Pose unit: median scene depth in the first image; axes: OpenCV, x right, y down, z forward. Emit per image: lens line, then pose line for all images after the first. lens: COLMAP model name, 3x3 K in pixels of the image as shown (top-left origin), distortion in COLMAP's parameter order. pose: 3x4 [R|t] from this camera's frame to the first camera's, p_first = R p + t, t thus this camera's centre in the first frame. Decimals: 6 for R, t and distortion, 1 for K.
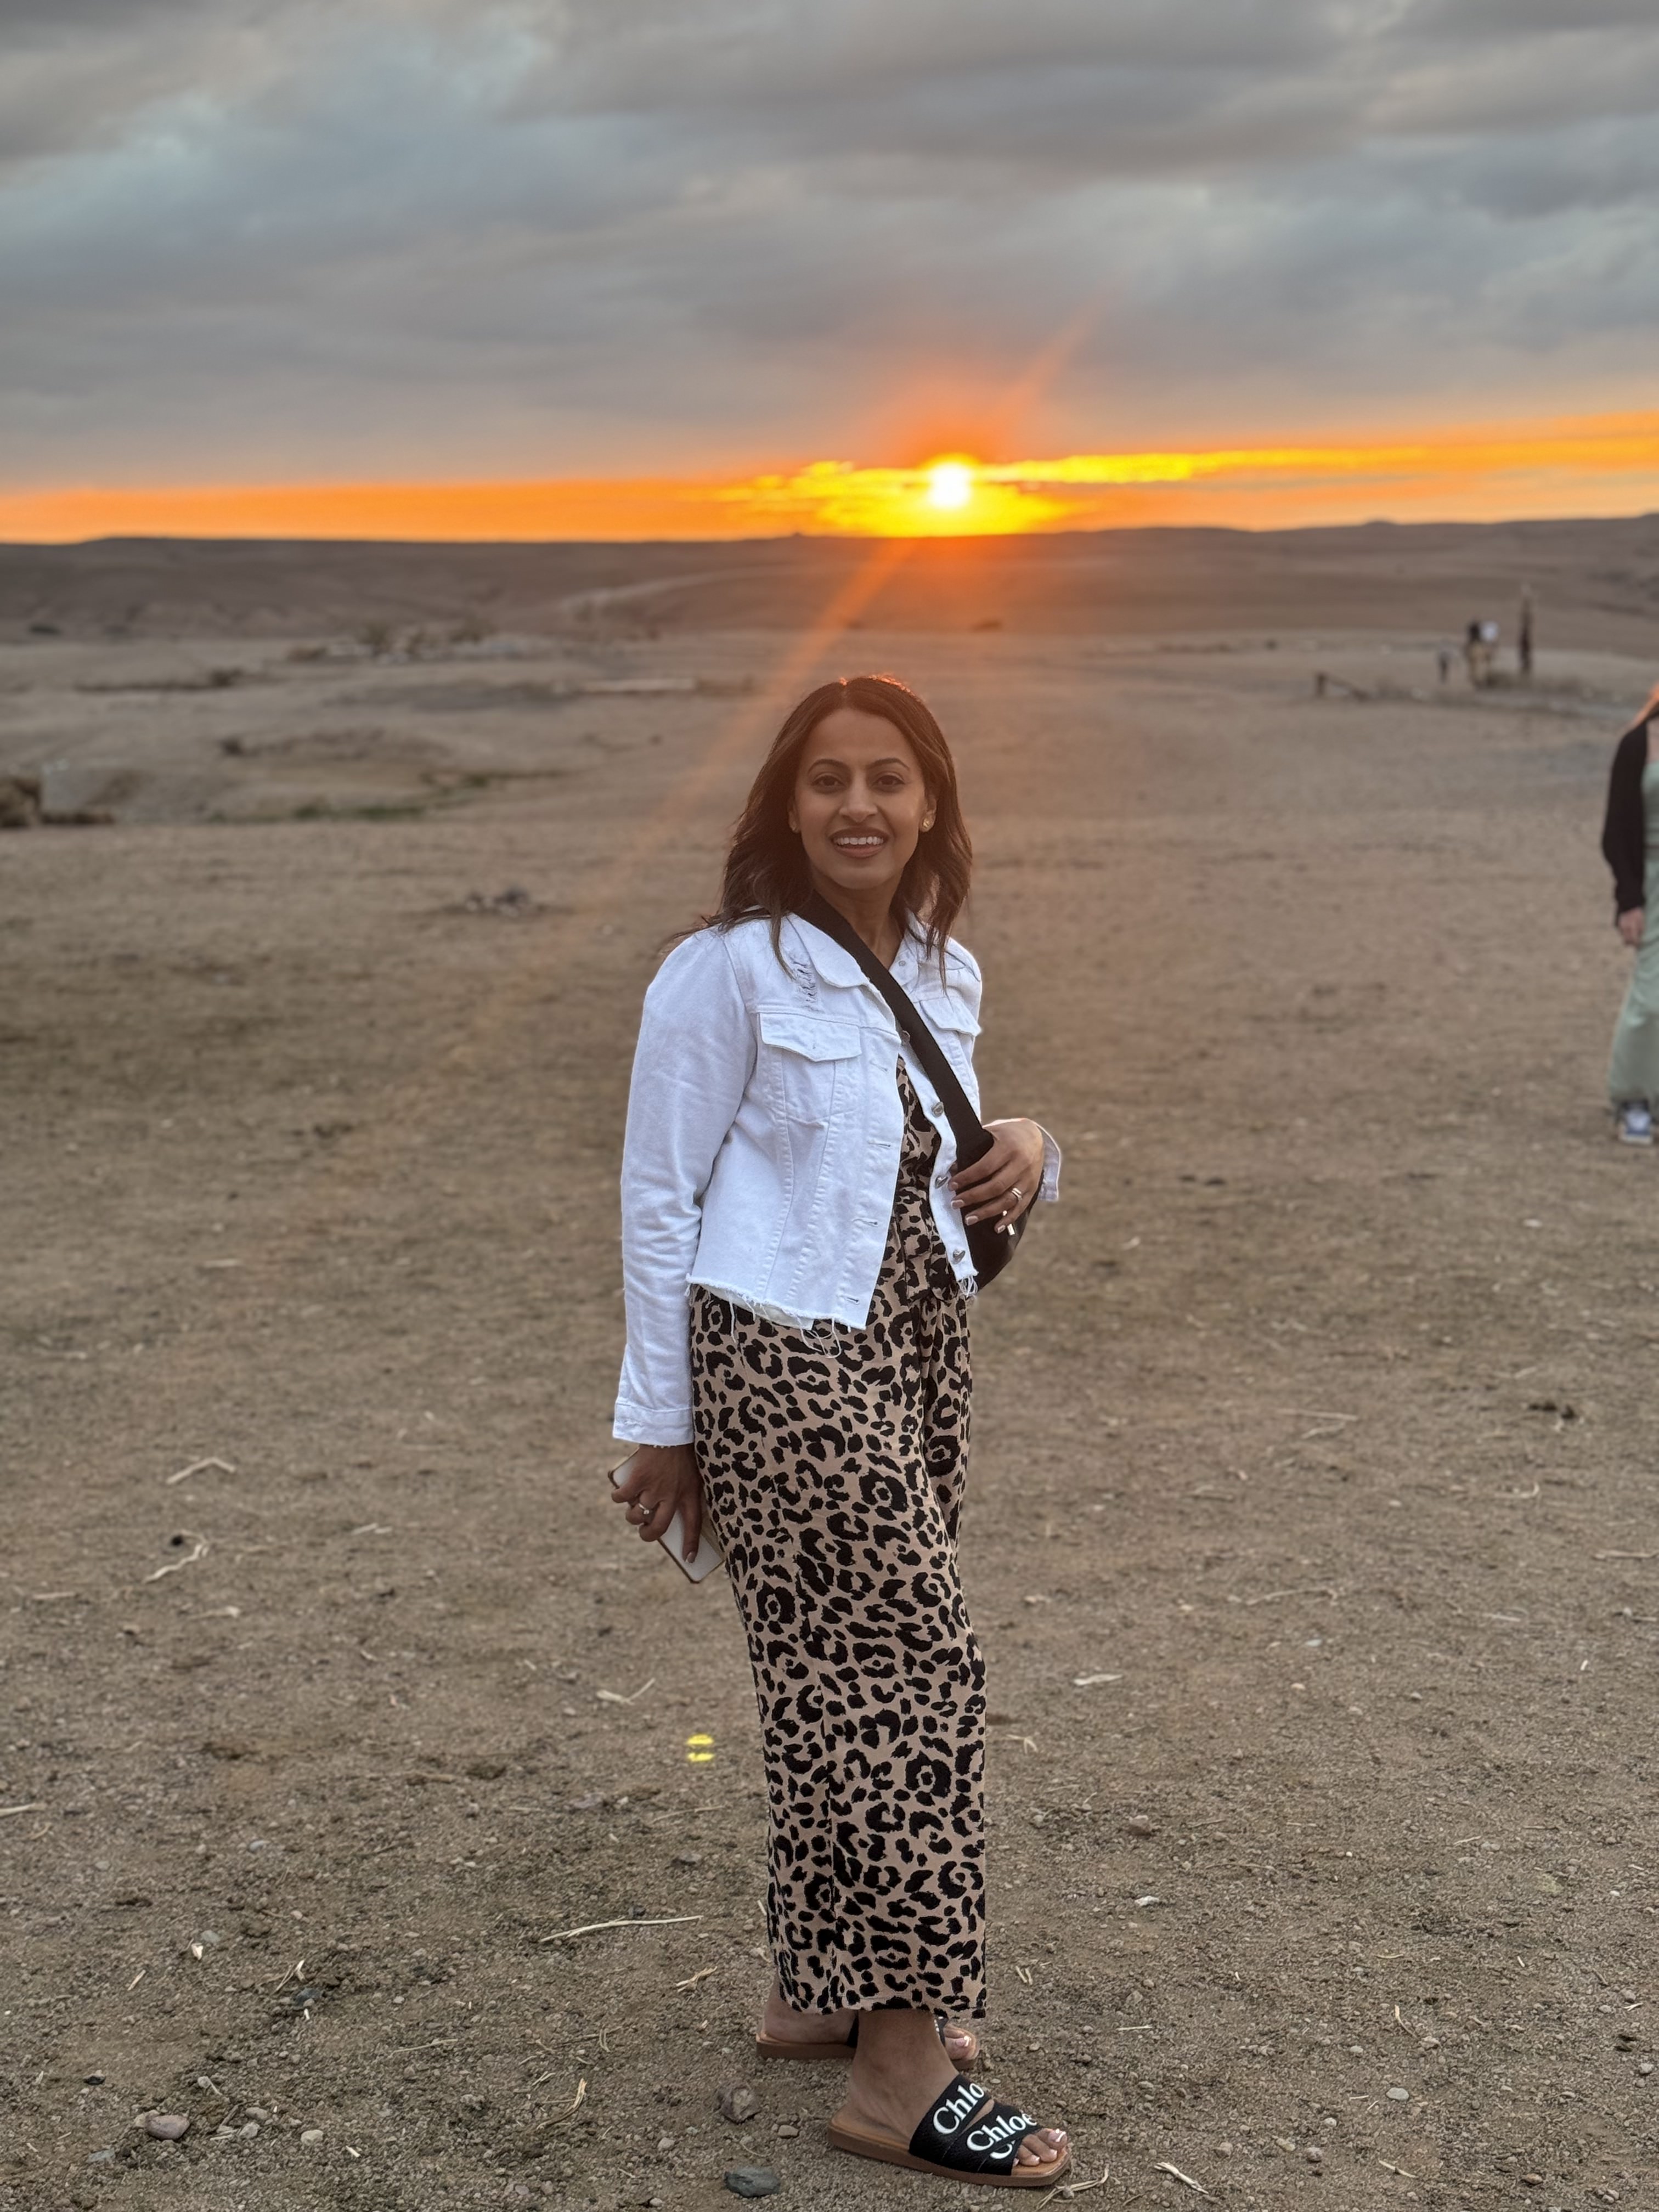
lens RADIAL K [[3070.5, 0, 848.1], [0, 3070.5, 1109.2], [0, 0, 1]] dist [0.199376, -0.395202]
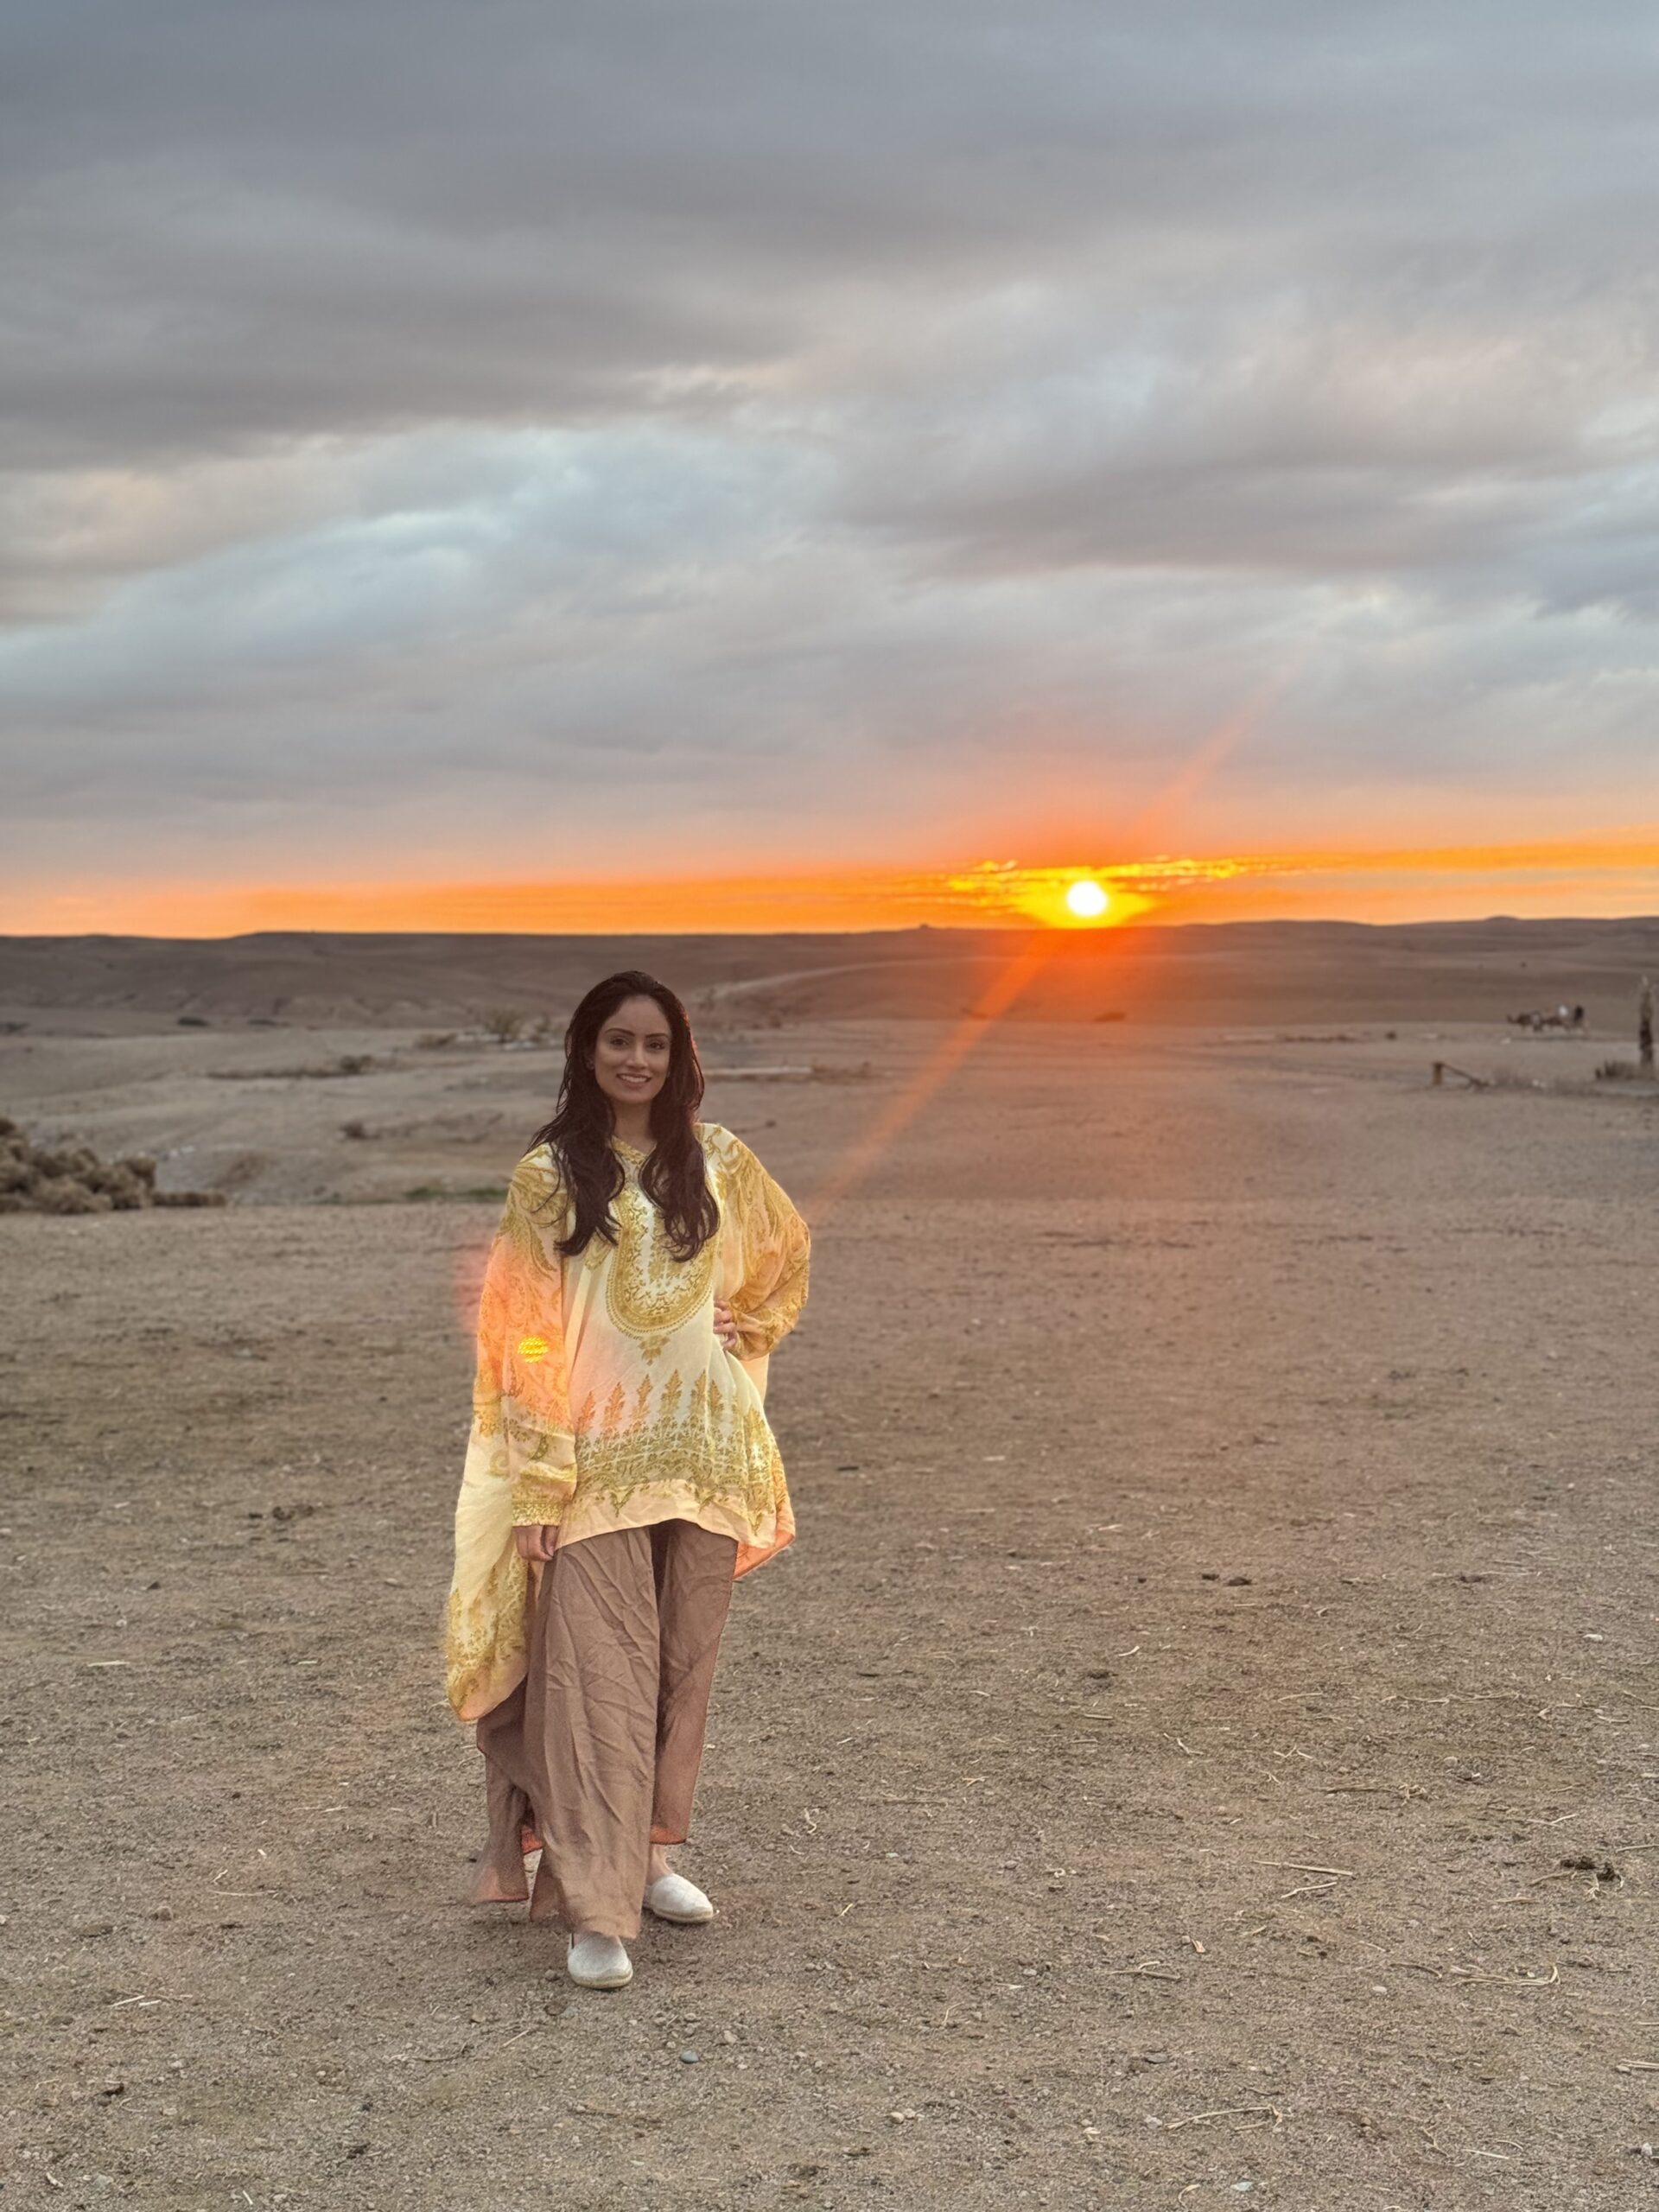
lens RADIAL K [[3046.3, 0, 836.3], [0, 3046.3, 1142.3], [0, 0, 1]] dist [0.214922, -0.478633]
pose [[0.998861, 0.005006, -0.047453, 0.067015], [-0.010430, 0.993338, -0.114768, 0.000745], [0.046563, 0.115132, 0.992258, 0.147264]]
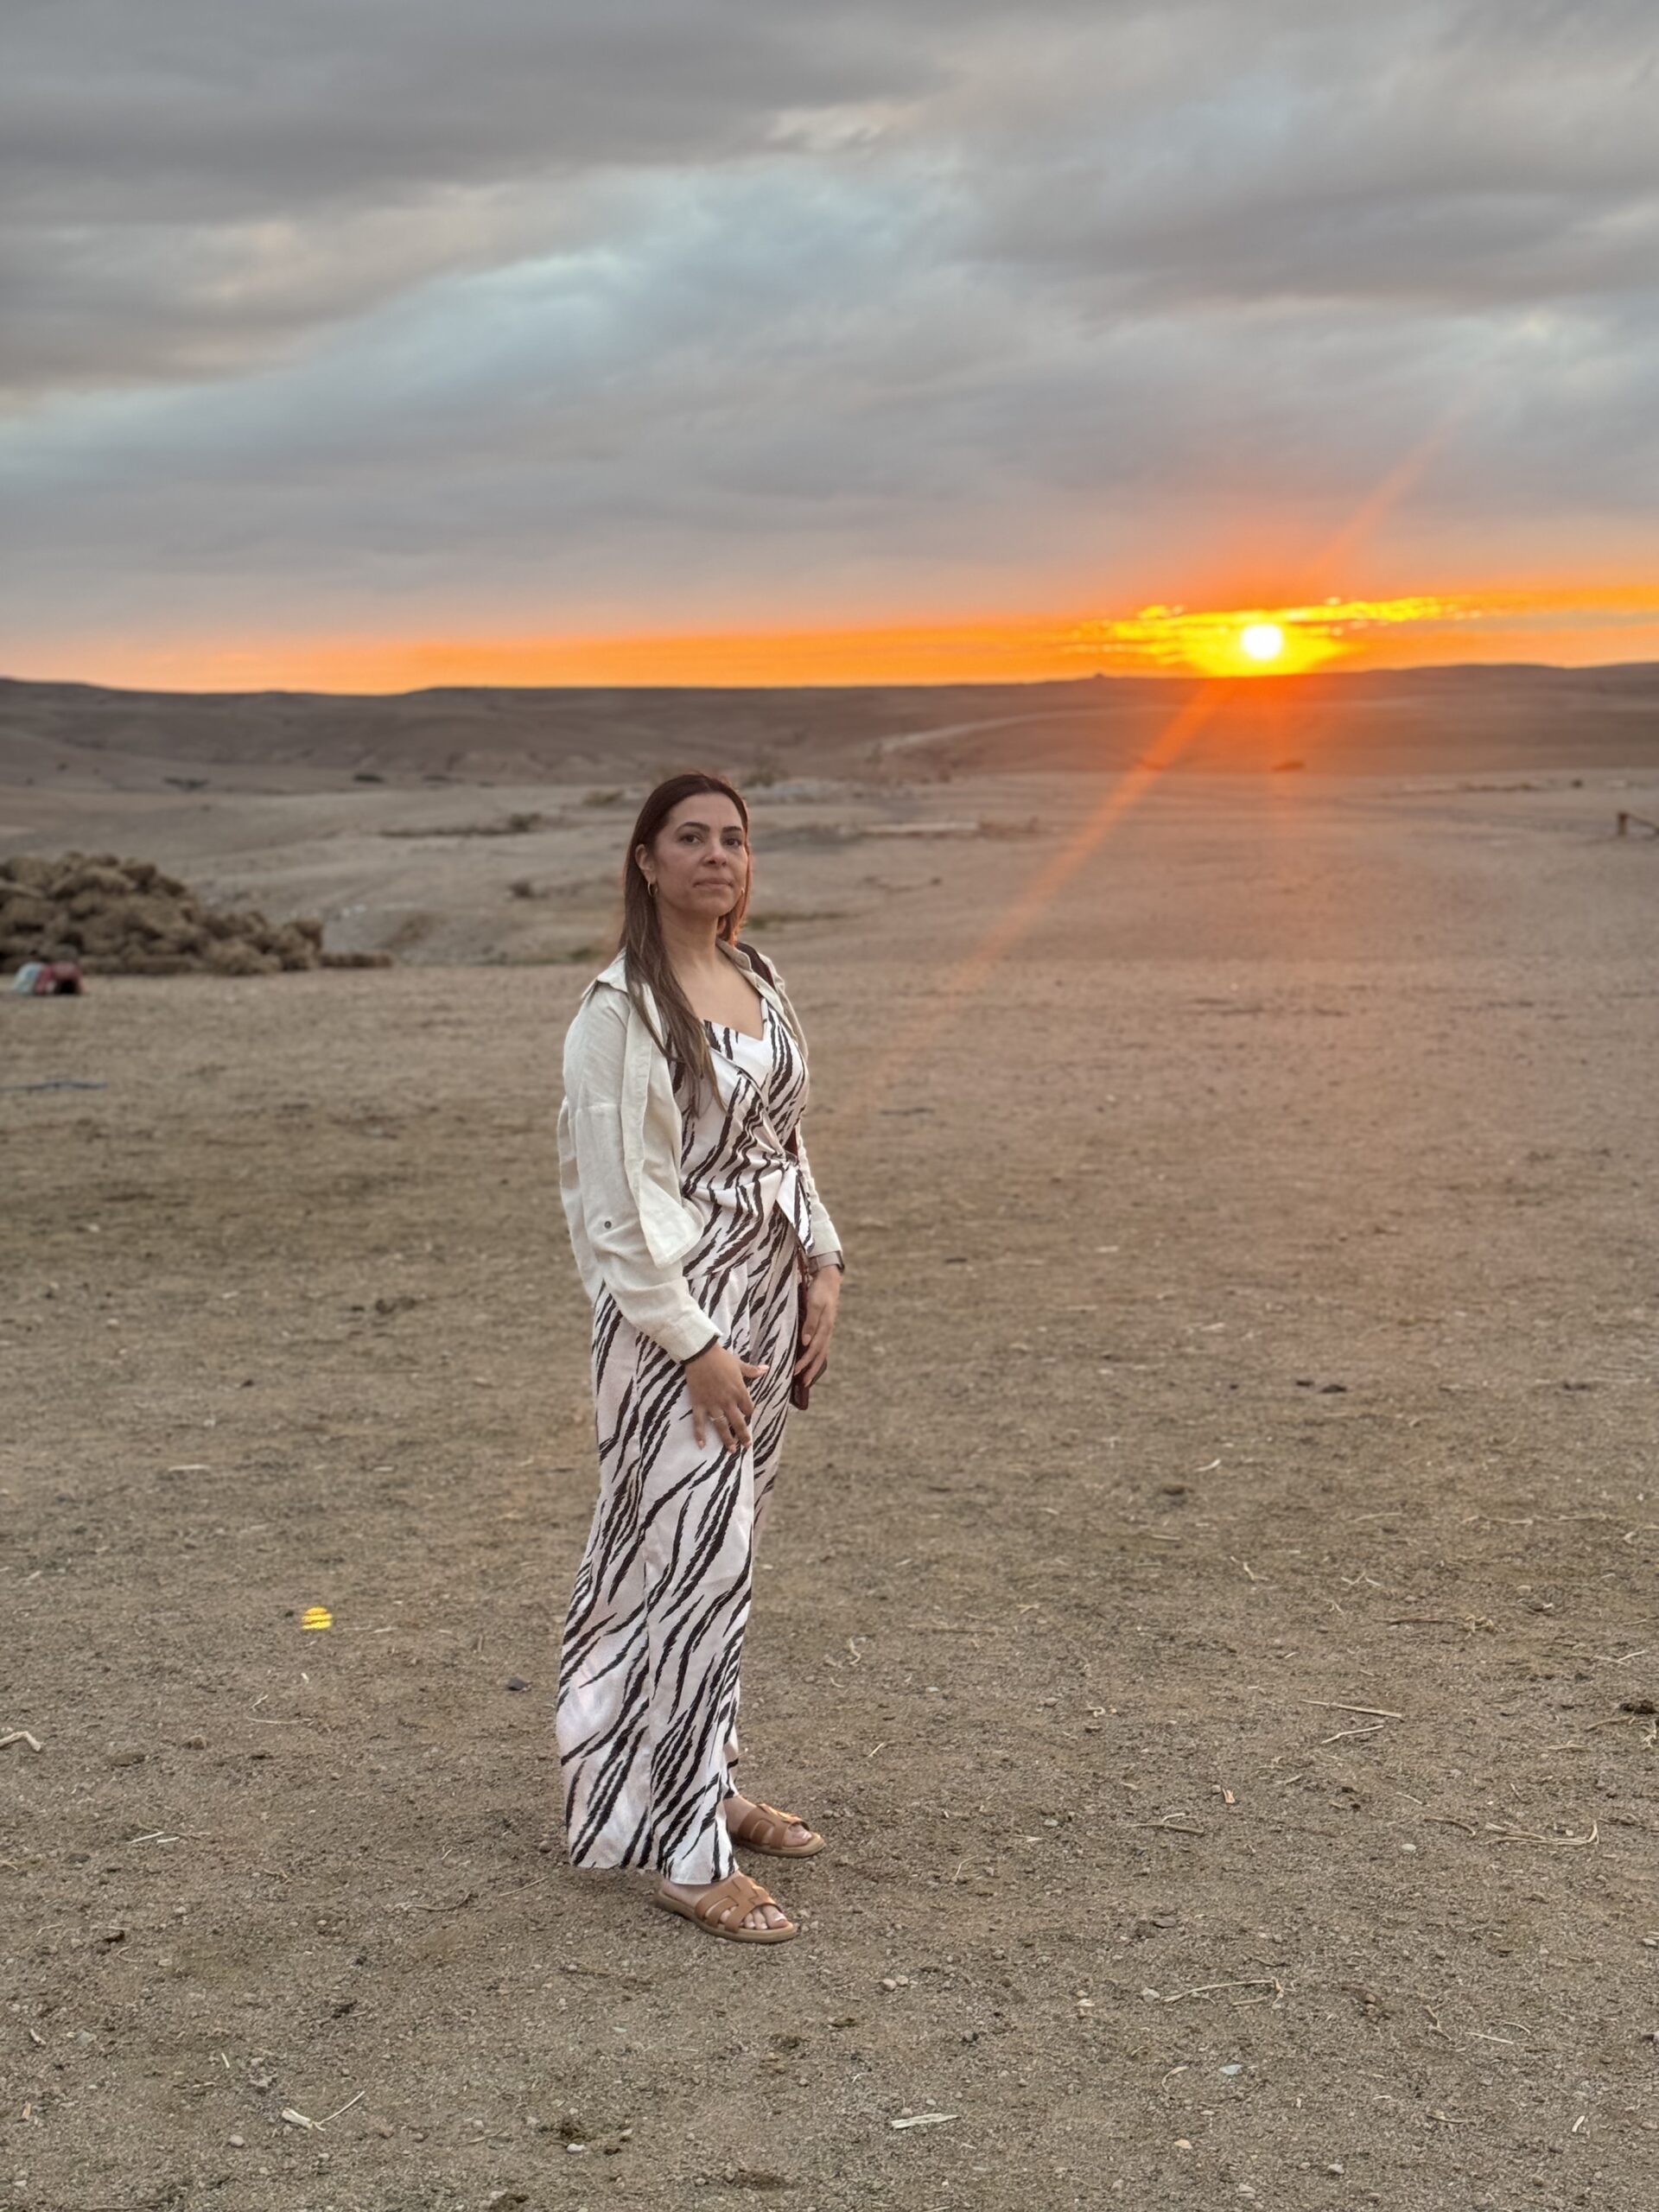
lens RADIAL K [[3044.1, 0, 822.8], [0, 3044.1, 1133.2], [0, 0, 1]] dist [0.202632, -0.415933]
pose [[0.993988, 0.009221, -0.109101, 0.105309], [-0.013226, 0.999263, -0.036042, -0.023754], [0.108688, 0.037269, 0.993377, 0.177618]]
